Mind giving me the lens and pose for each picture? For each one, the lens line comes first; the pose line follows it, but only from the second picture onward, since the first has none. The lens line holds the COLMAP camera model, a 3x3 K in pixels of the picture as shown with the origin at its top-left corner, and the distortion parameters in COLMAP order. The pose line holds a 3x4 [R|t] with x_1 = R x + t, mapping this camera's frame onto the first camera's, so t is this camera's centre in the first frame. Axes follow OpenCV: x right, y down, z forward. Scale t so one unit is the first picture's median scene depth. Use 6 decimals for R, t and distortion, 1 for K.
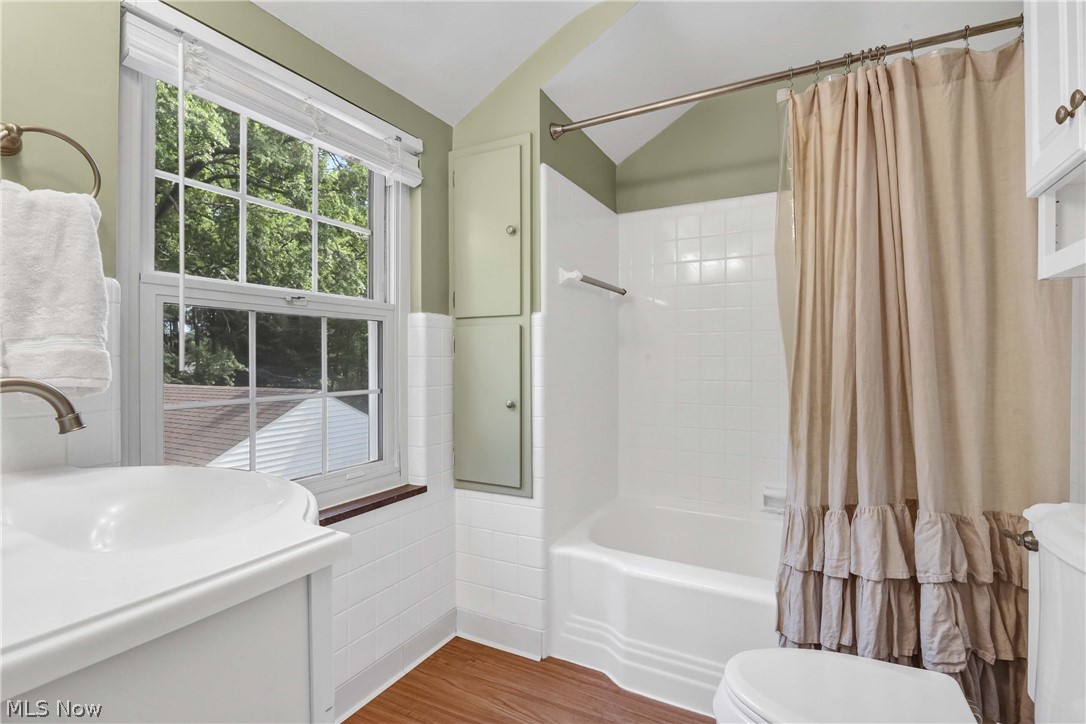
lens RADIAL K [[521.1, 0, 544.9], [0, 521.1, 360.8], [0, 0, 1]] dist [-0.003386, -0.007152]
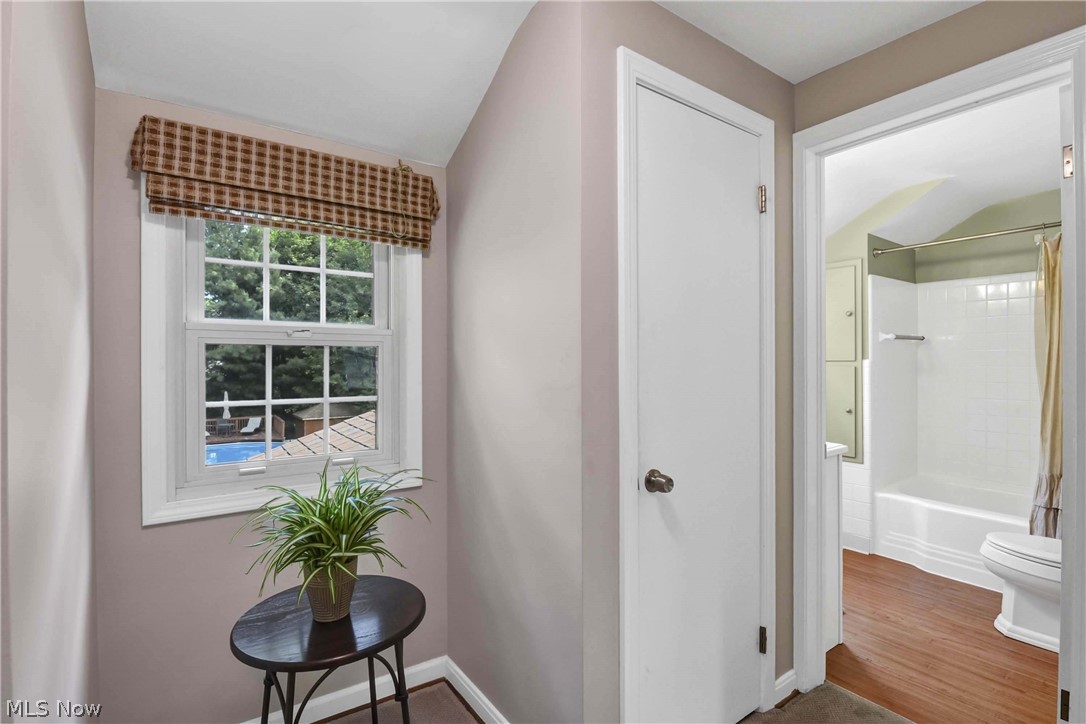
lens RADIAL K [[521.1, 0, 537.9], [0, 521.1, 363.7], [0, 0, 1]] dist [-0.003386, -0.007152]
pose [[0.895562, -0.001172, -0.444935, -0.227918], [0.004974, 0.999960, 0.007379, -0.096755], [0.444909, -0.008821, 0.895533, -1.078120]]
